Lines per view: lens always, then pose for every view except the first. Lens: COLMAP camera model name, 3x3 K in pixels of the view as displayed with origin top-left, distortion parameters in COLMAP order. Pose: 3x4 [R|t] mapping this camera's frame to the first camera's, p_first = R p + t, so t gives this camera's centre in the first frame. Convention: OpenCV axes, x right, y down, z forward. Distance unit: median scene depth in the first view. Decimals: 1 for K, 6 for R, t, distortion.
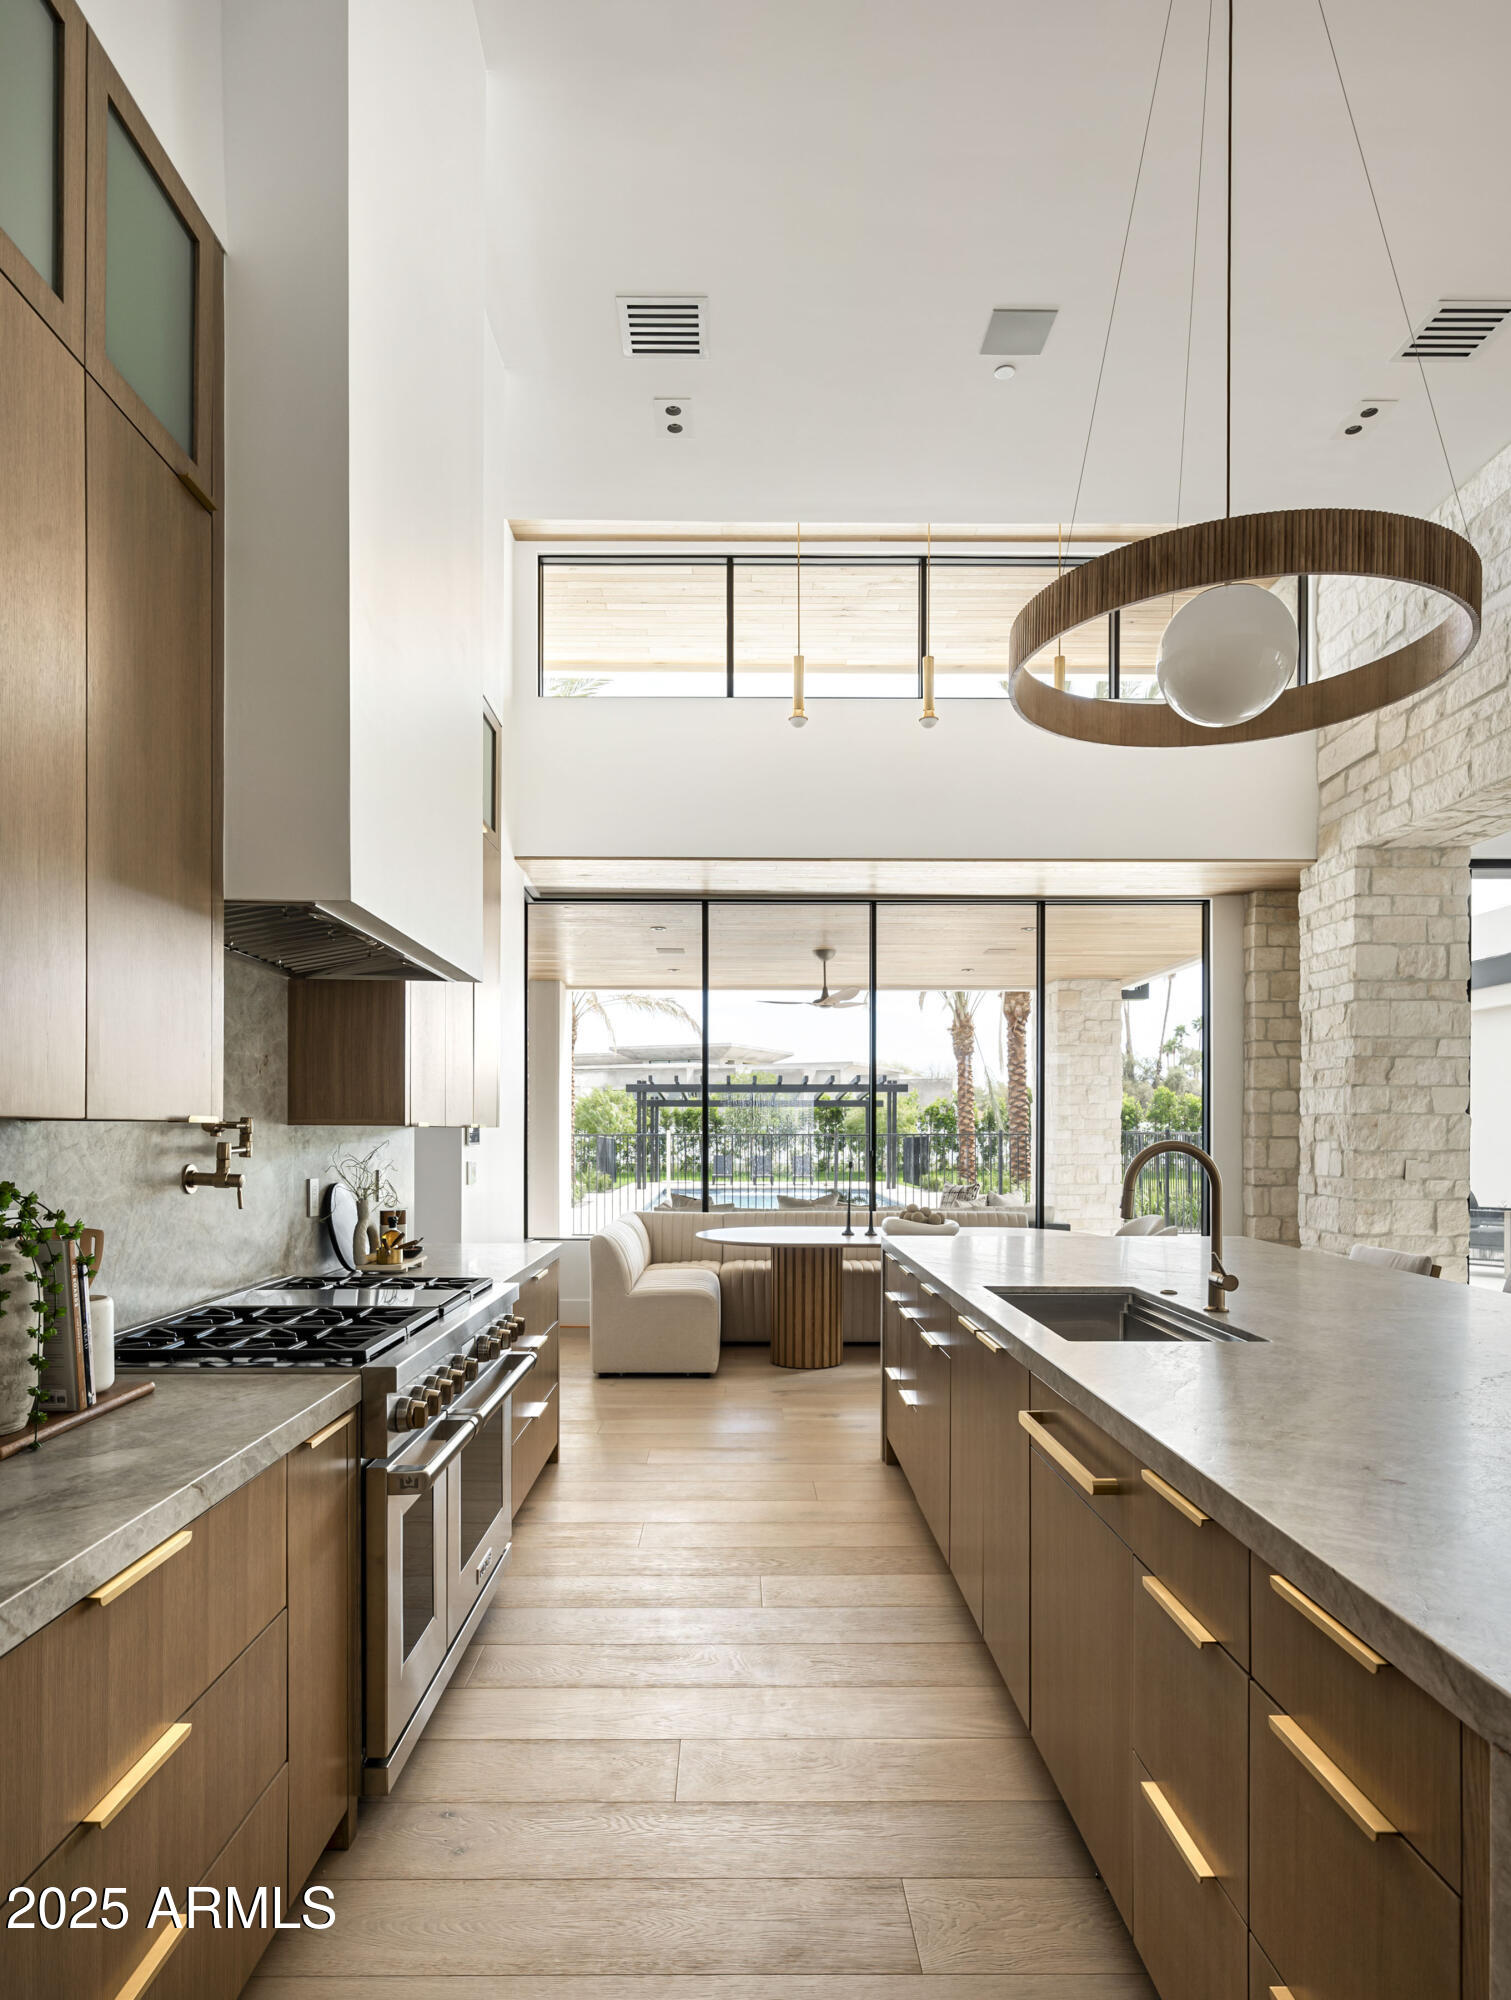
lens RADIAL K [[1140.4, 0, 718.6], [0, 1140.4, 1140.8], [0, 0, 1]] dist [-0.076002, 0.062630]
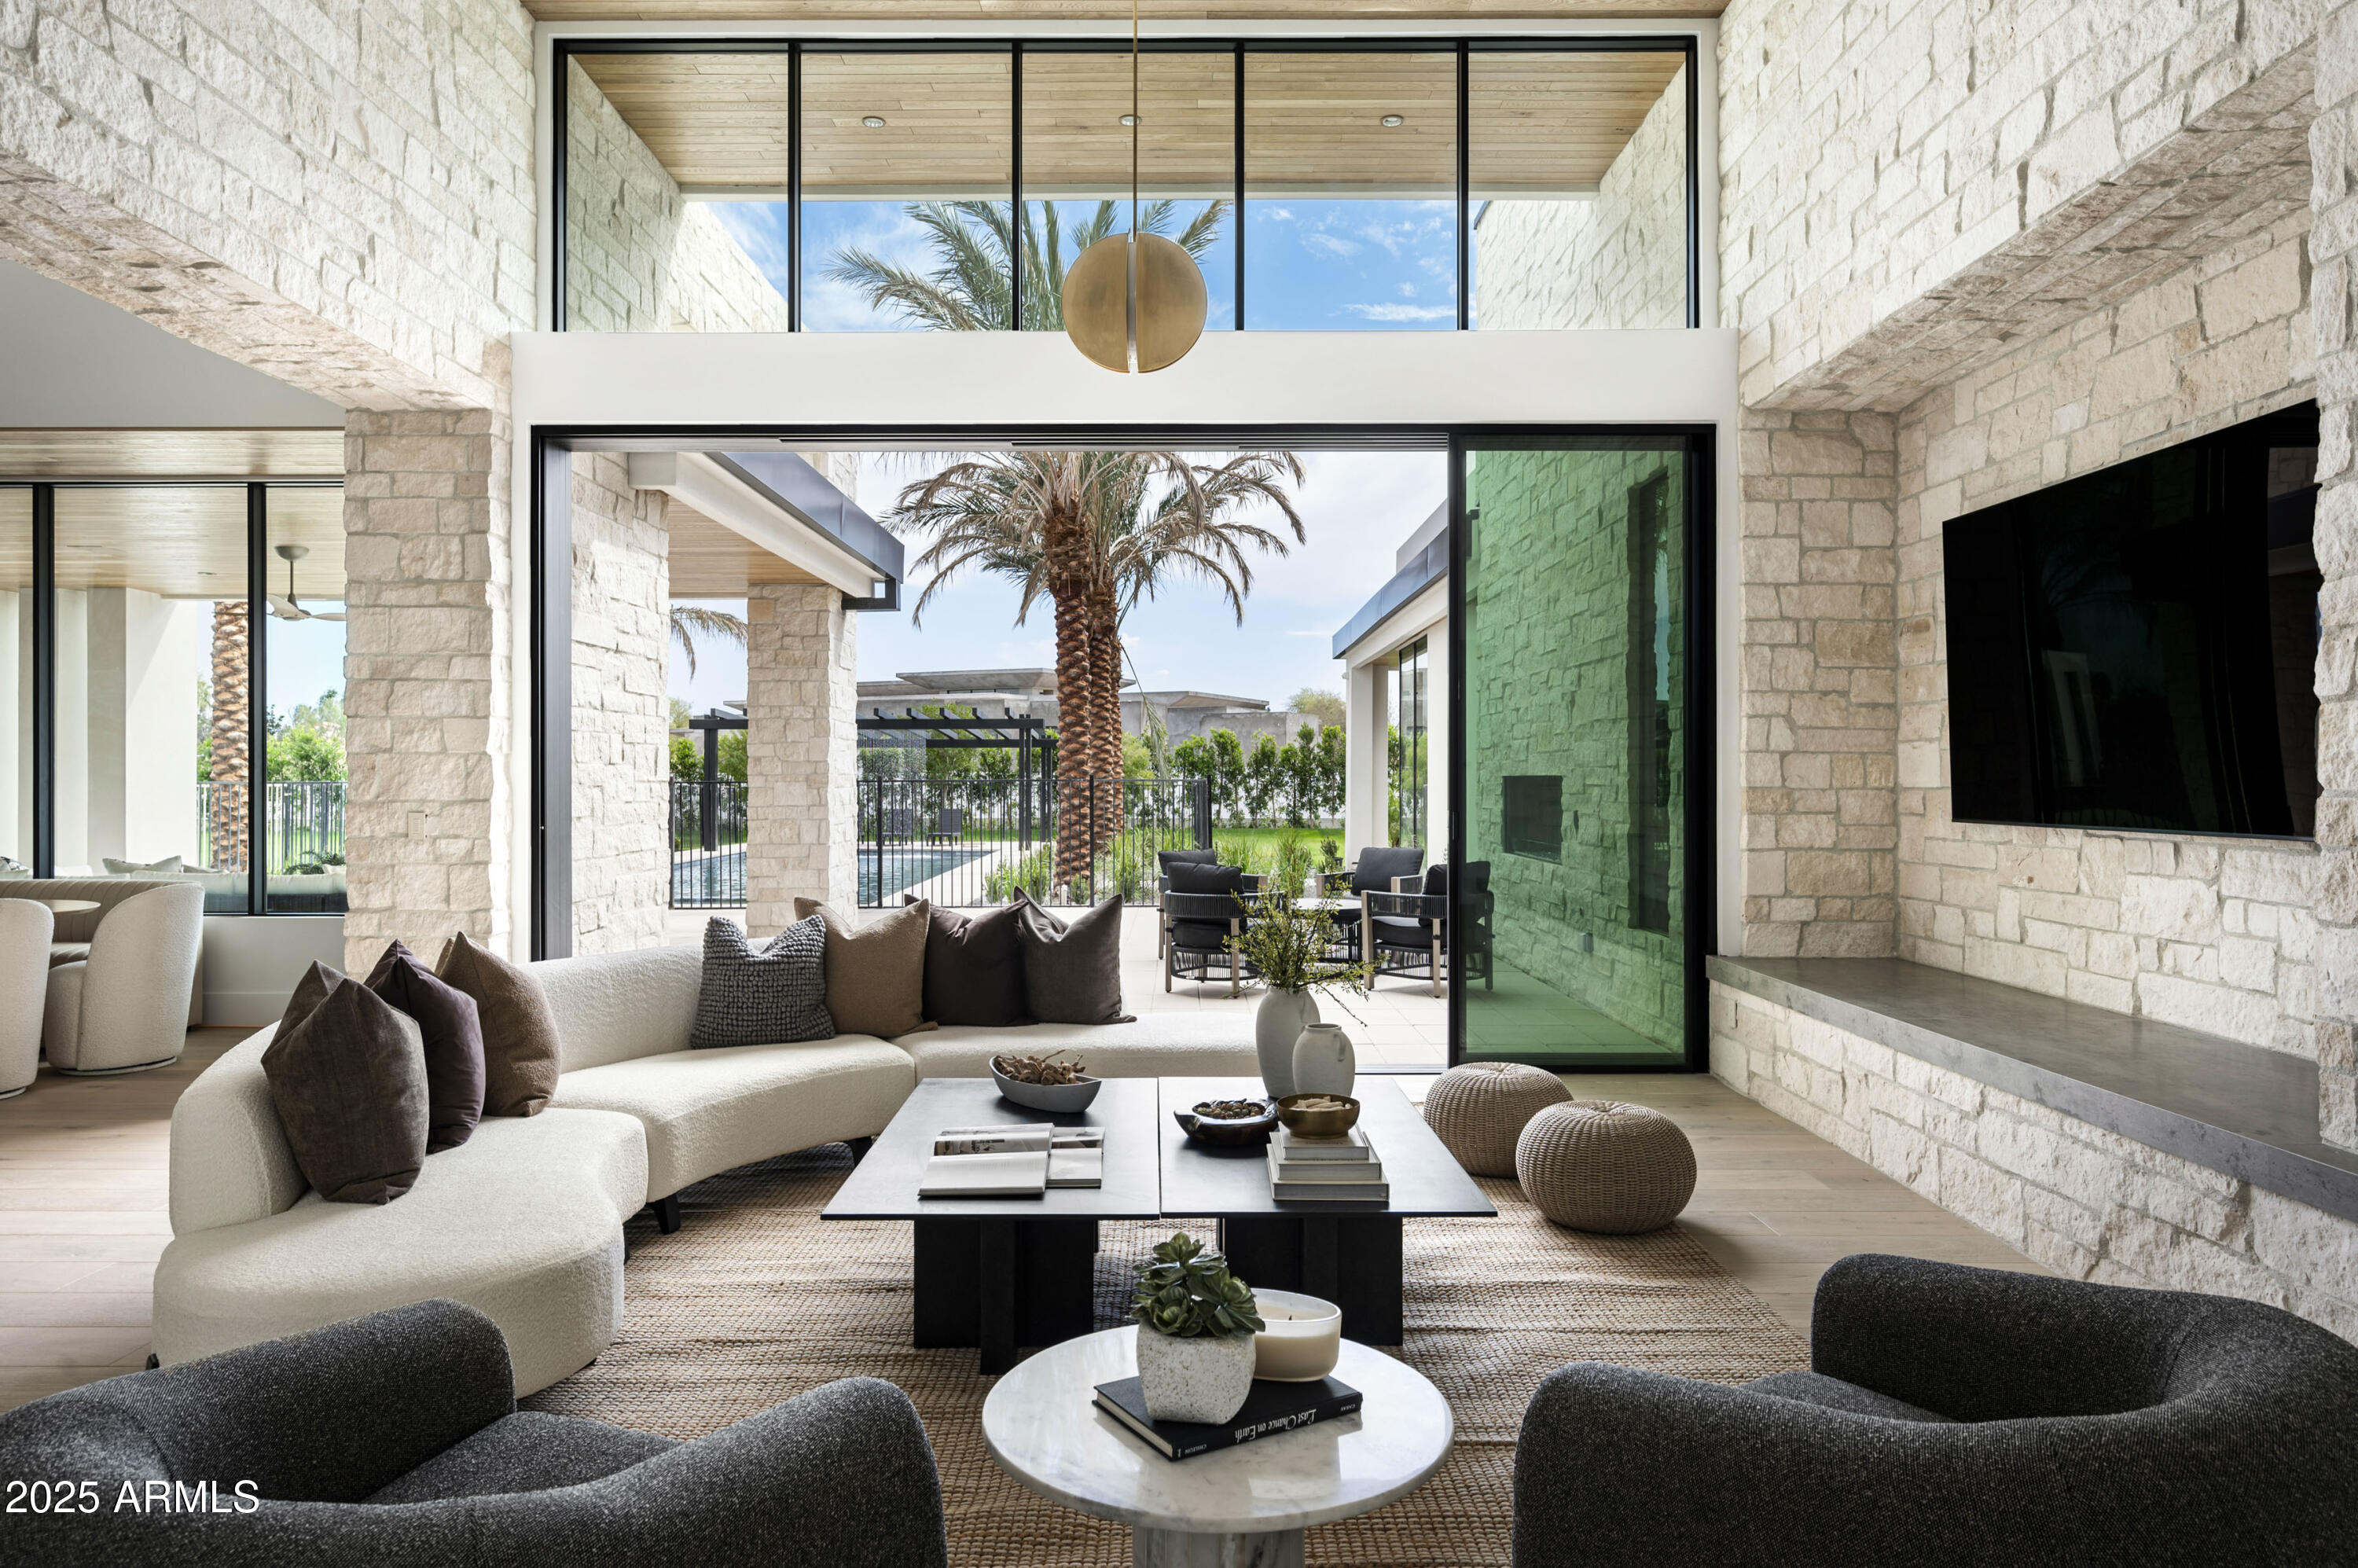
lens RADIAL K [[1441.2, 0, 1179.0], [0, 1441.2, 784.0], [0, 0, 1]] dist [-0.005837, 0.002971]
pose [[0.999796, -0.001898, 0.020124, 1.113511], [0.001992, 0.999987, -0.004656, 0.002734], [-0.020115, 0.004695, 0.999787, -0.009953]]
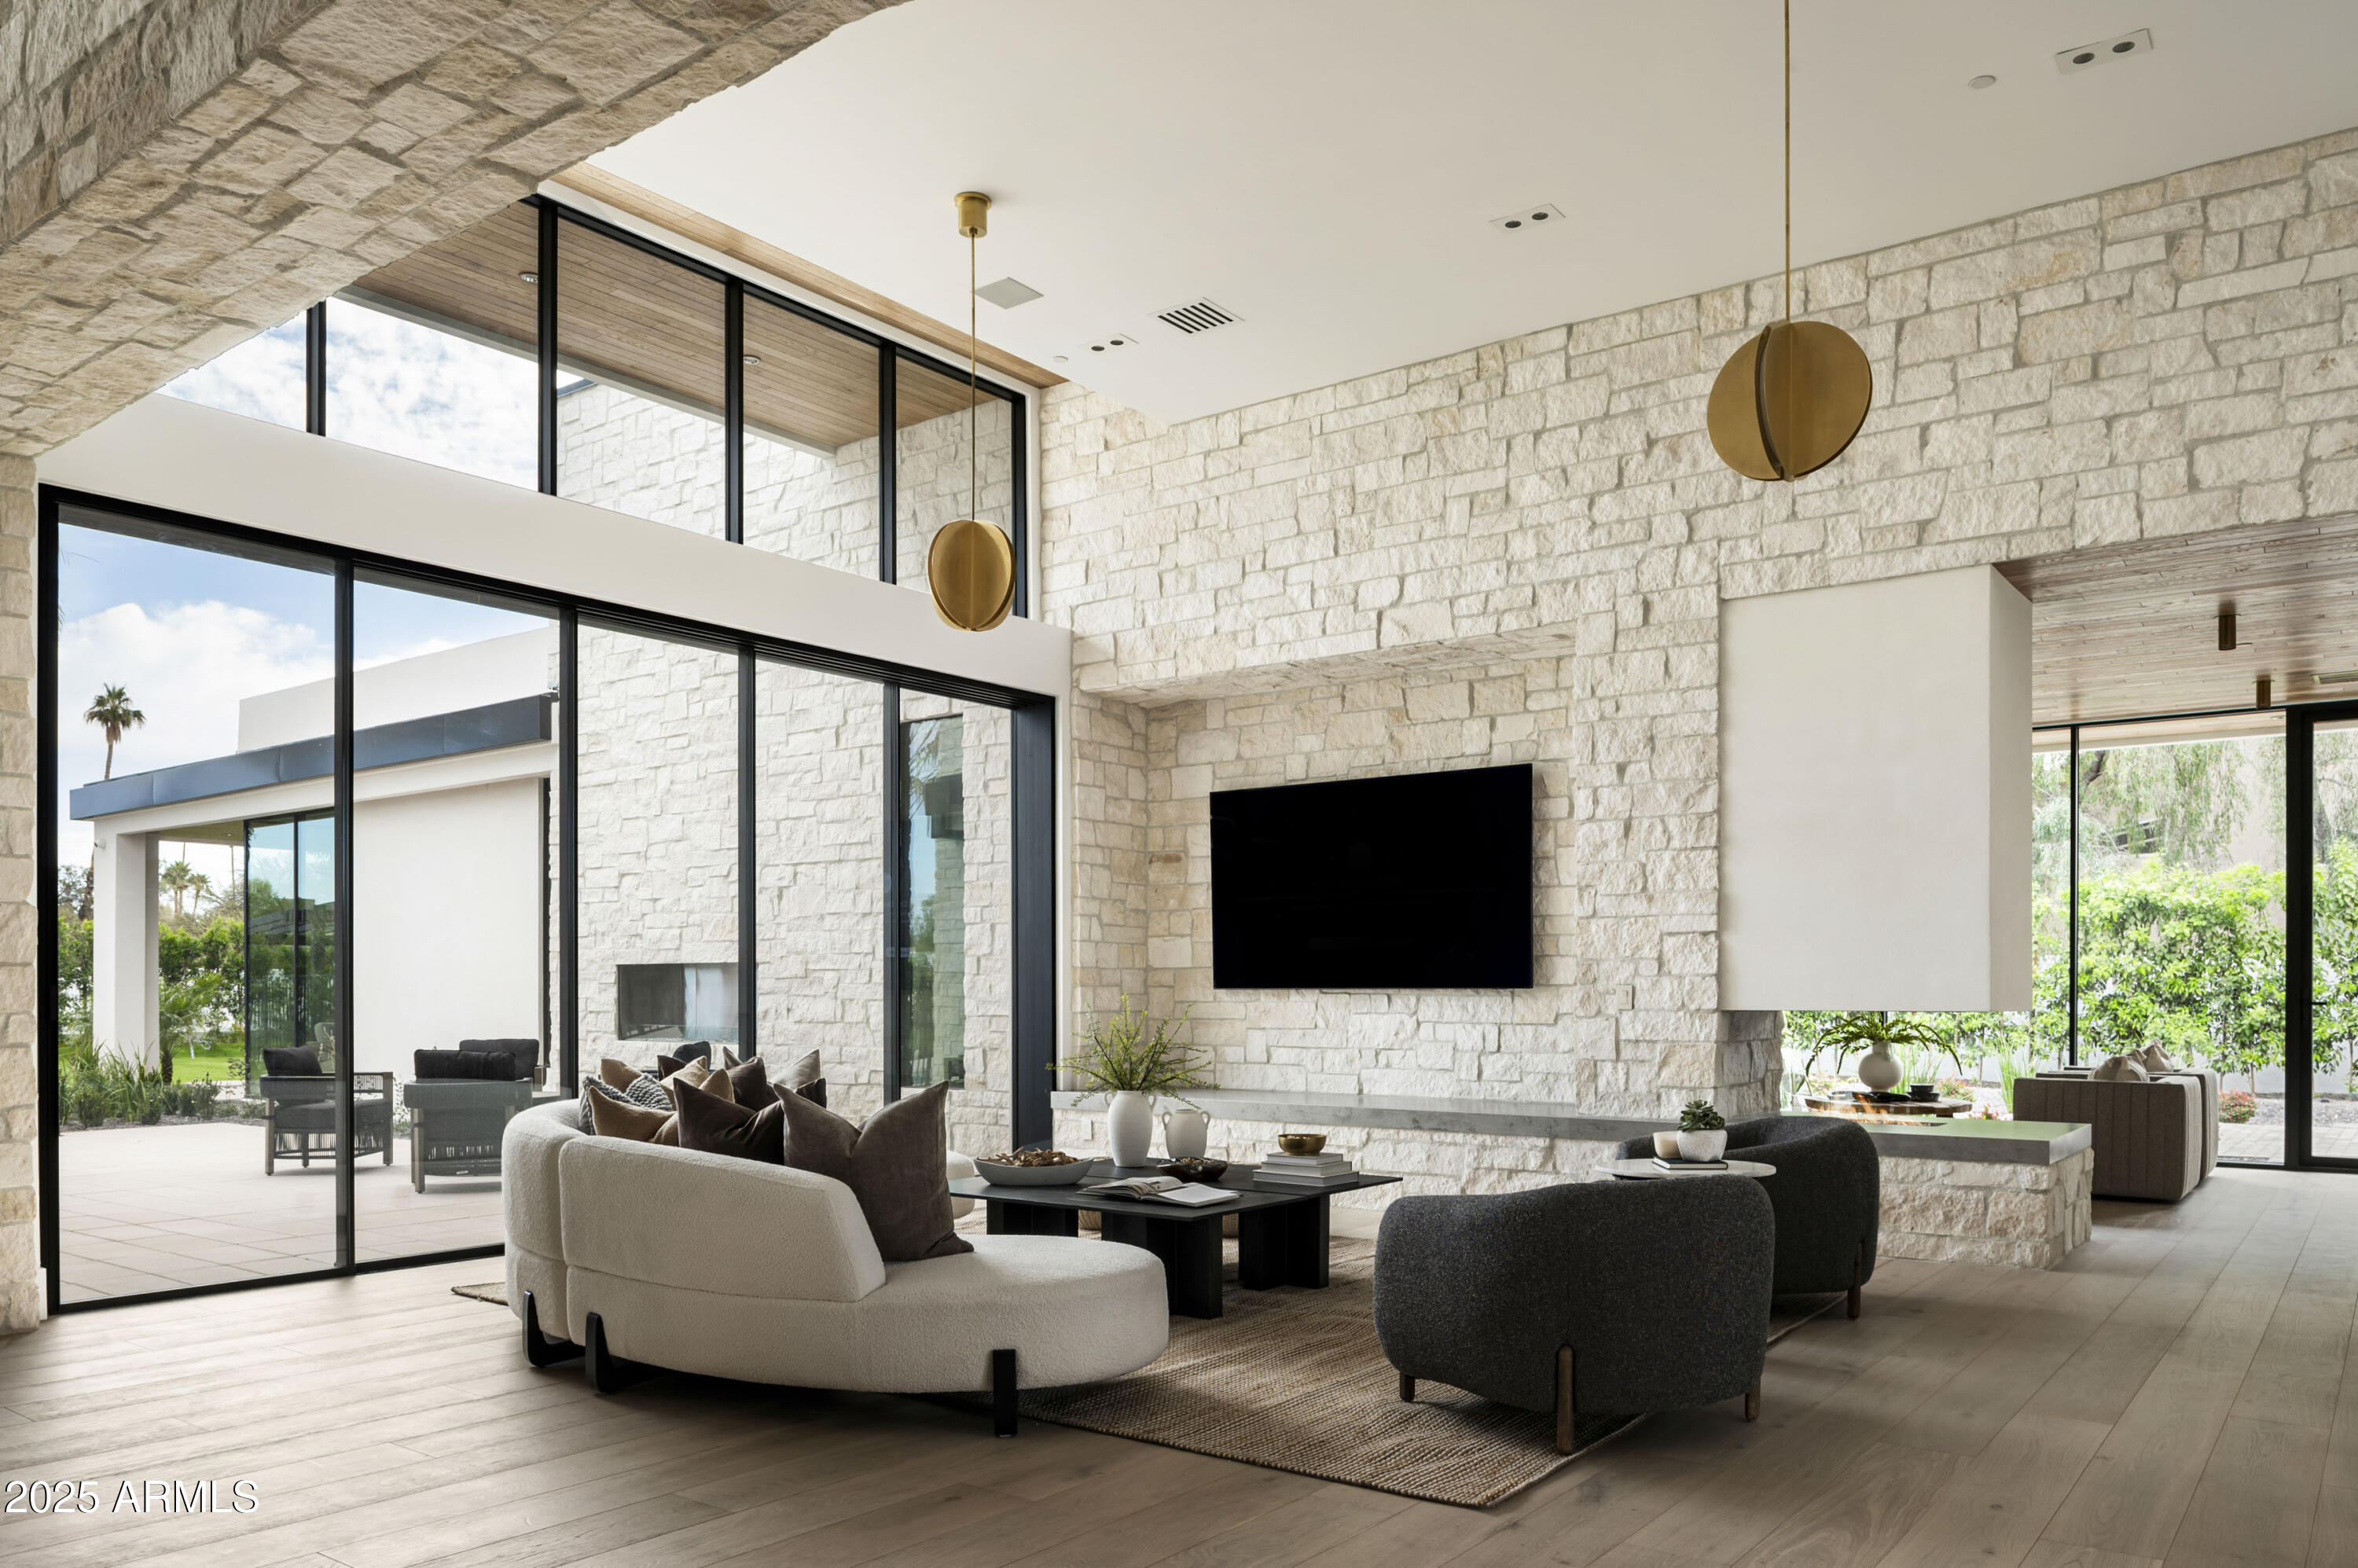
lens RADIAL K [[1641.4, 0, 1193.6], [0, 1641.4, 1003.0], [0, 0, 1]] dist [-0.009714, -0.007689]
pose [[0.582175, -0.007989, 0.813024, 0.317566], [0.008238, 0.999958, 0.003927, 0.030598], [-0.813022, 0.004412, 0.582217, -0.018325]]
